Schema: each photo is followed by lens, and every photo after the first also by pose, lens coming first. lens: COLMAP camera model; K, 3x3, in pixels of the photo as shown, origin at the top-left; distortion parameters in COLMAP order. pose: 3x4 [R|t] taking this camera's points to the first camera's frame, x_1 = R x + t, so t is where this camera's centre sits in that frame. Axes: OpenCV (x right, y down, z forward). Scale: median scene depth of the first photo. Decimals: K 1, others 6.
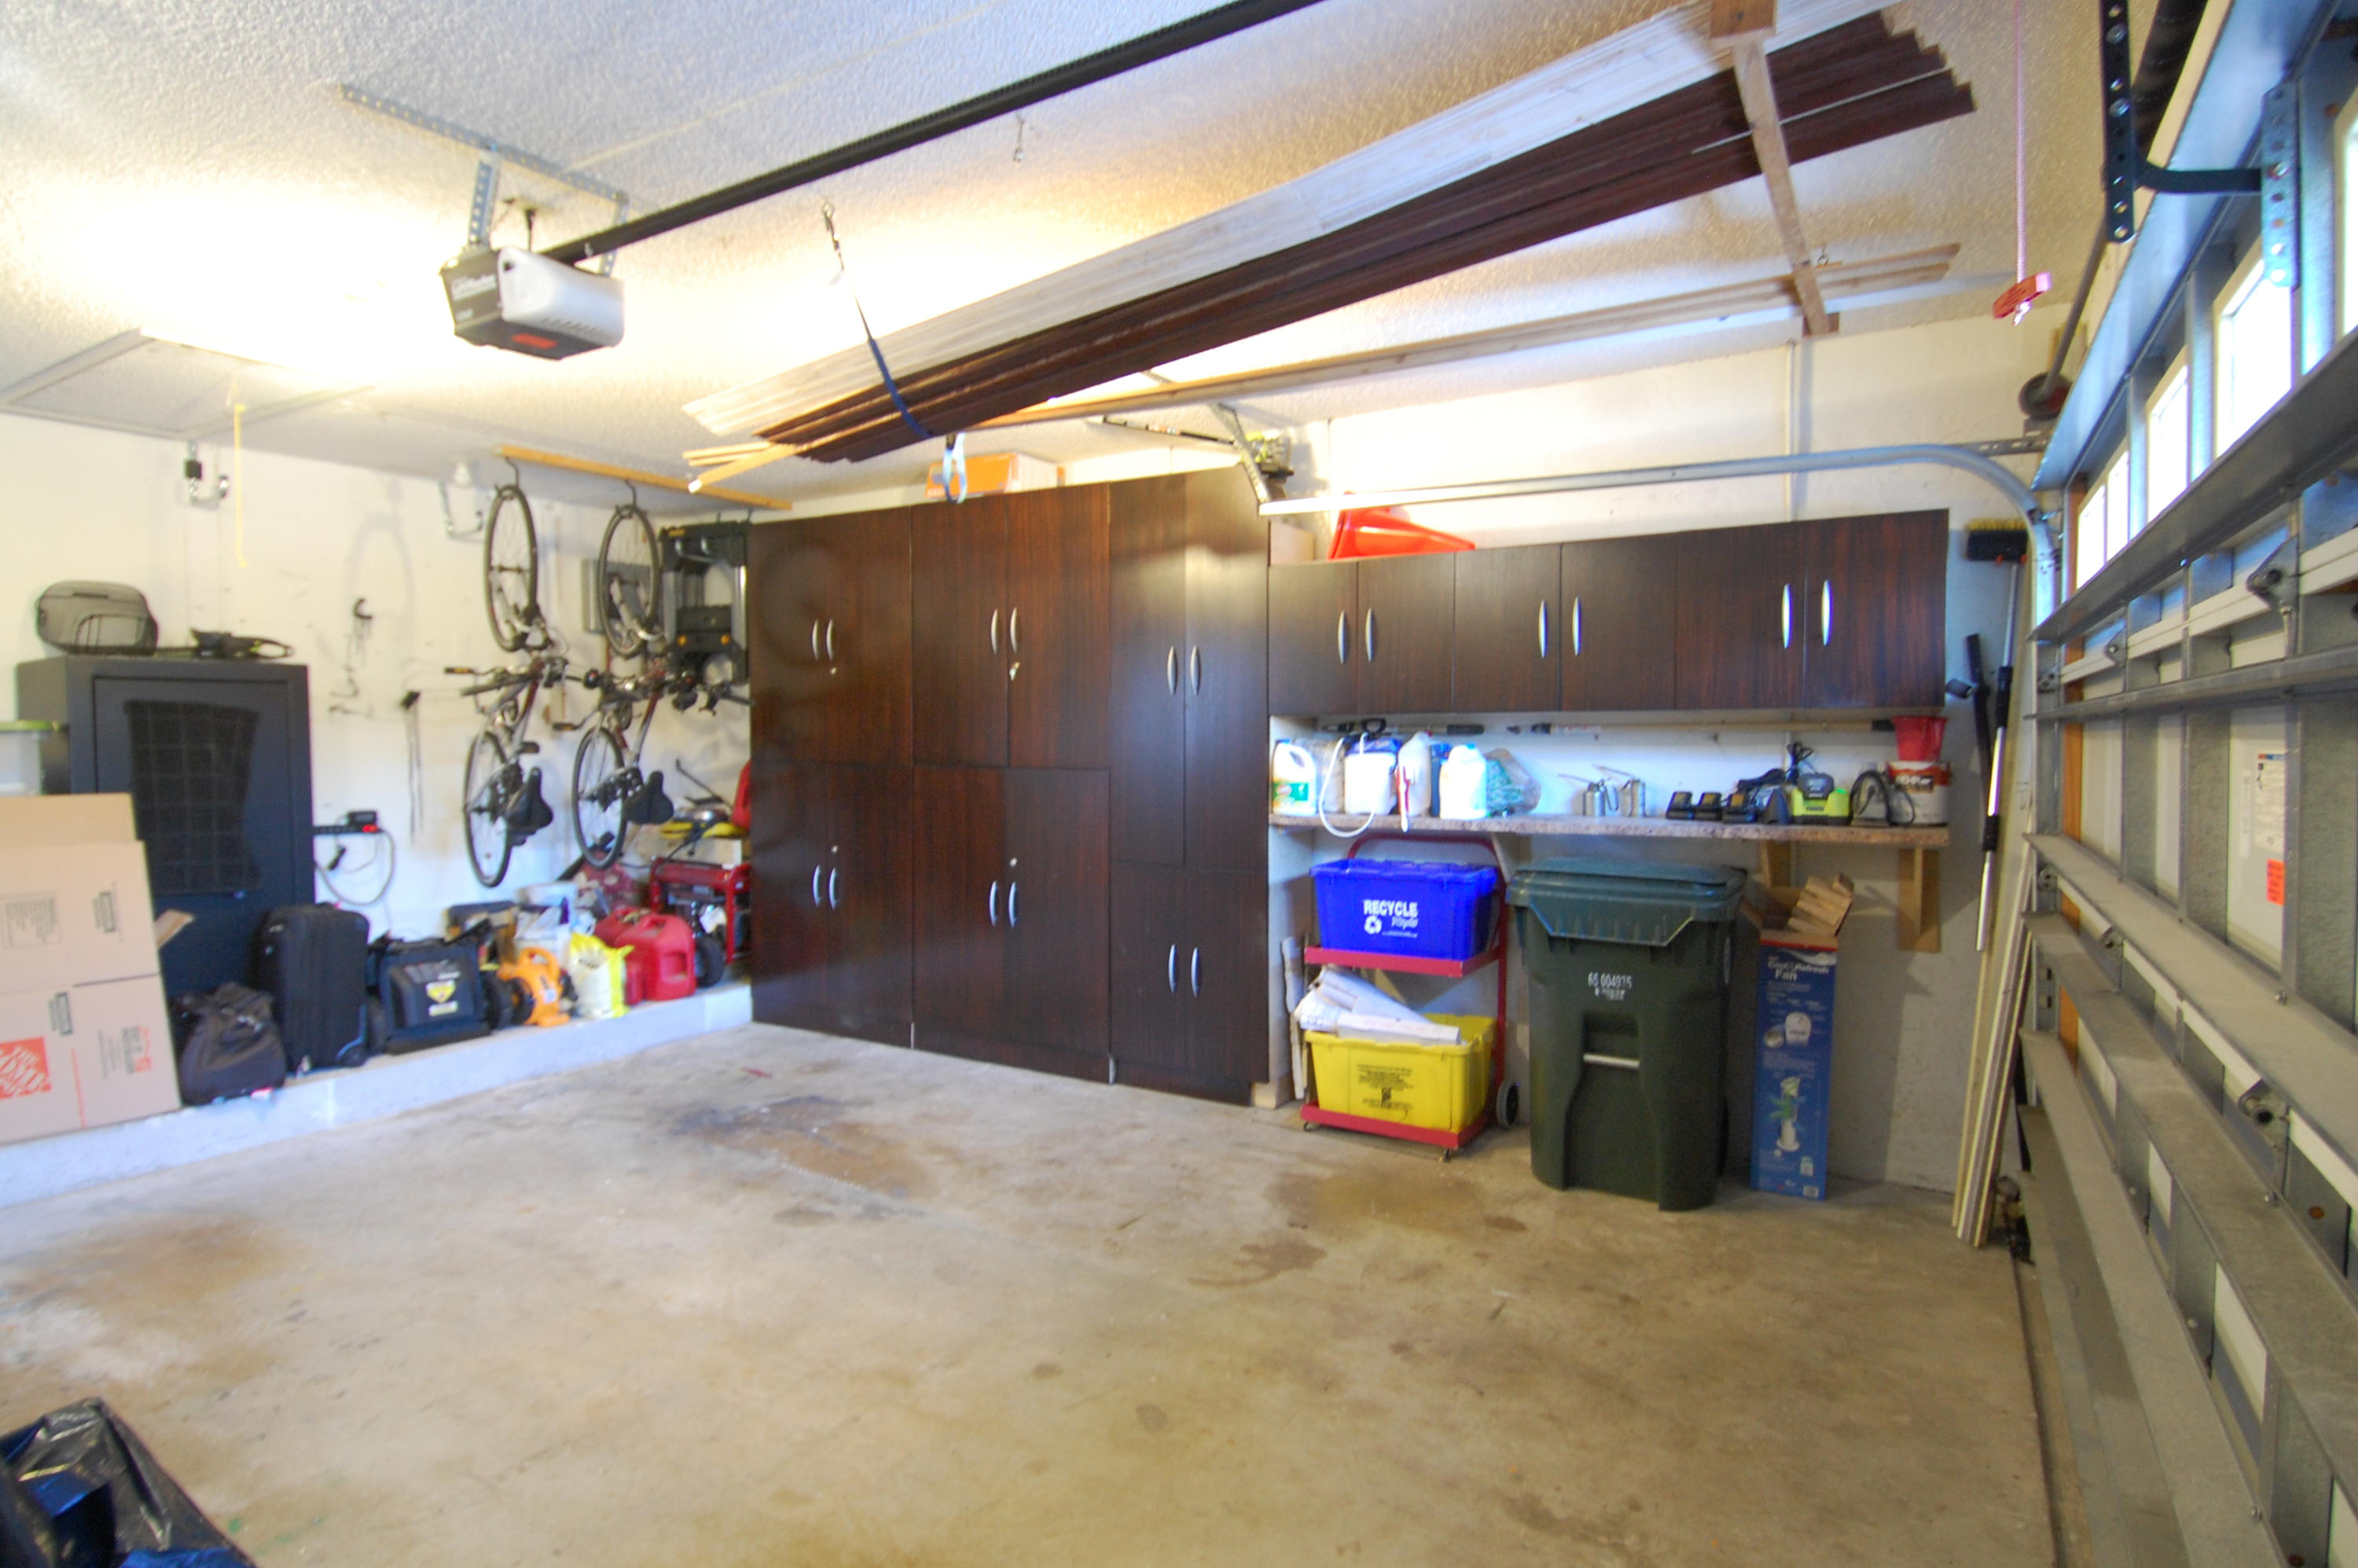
lens RADIAL K [[1213.5, 0, 1178.1], [0, 1213.5, 778.0], [0, 0, 1]] dist [0.003465, -0.021482]
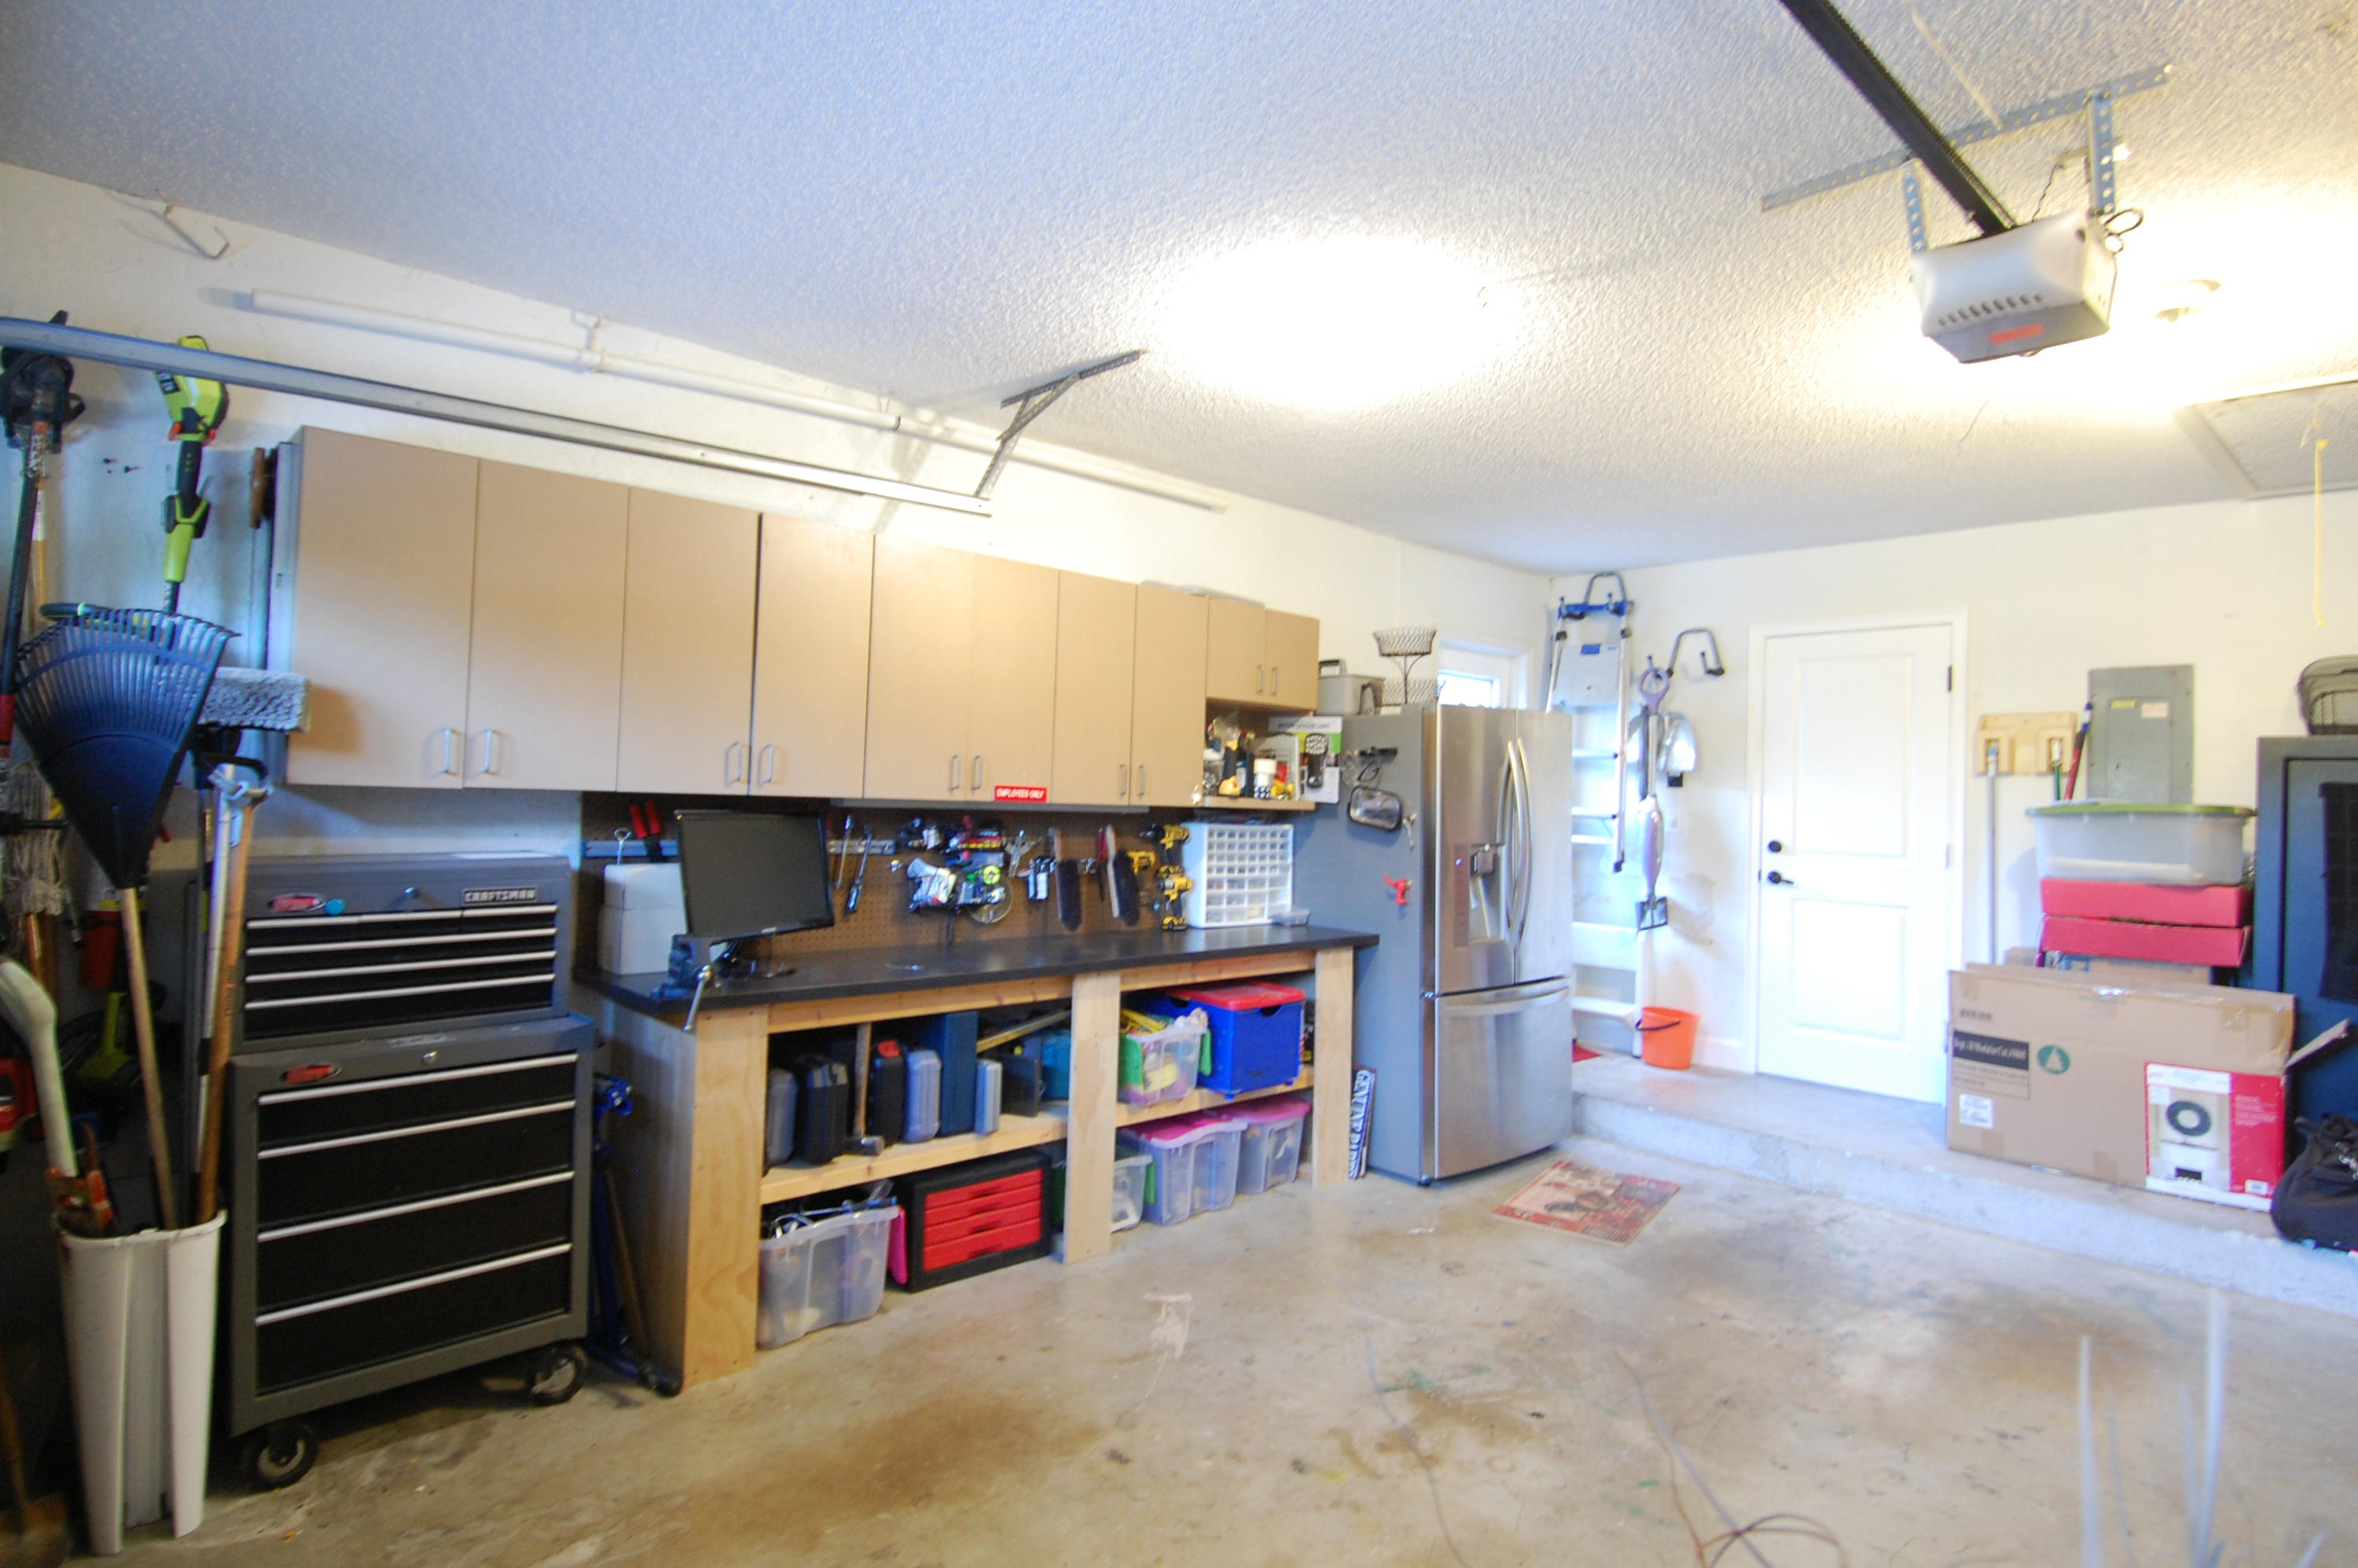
lens RADIAL K [[1213.5, 0, 1178.4], [0, 1213.5, 768.9], [0, 0, 1]] dist [0.003465, -0.021482]
pose [[-0.264642, -0.017859, -0.964181, 0.245551], [-0.064047, 0.997946, -0.000906, -0.019462], [0.962218, 0.061513, -0.265242, 0.424576]]
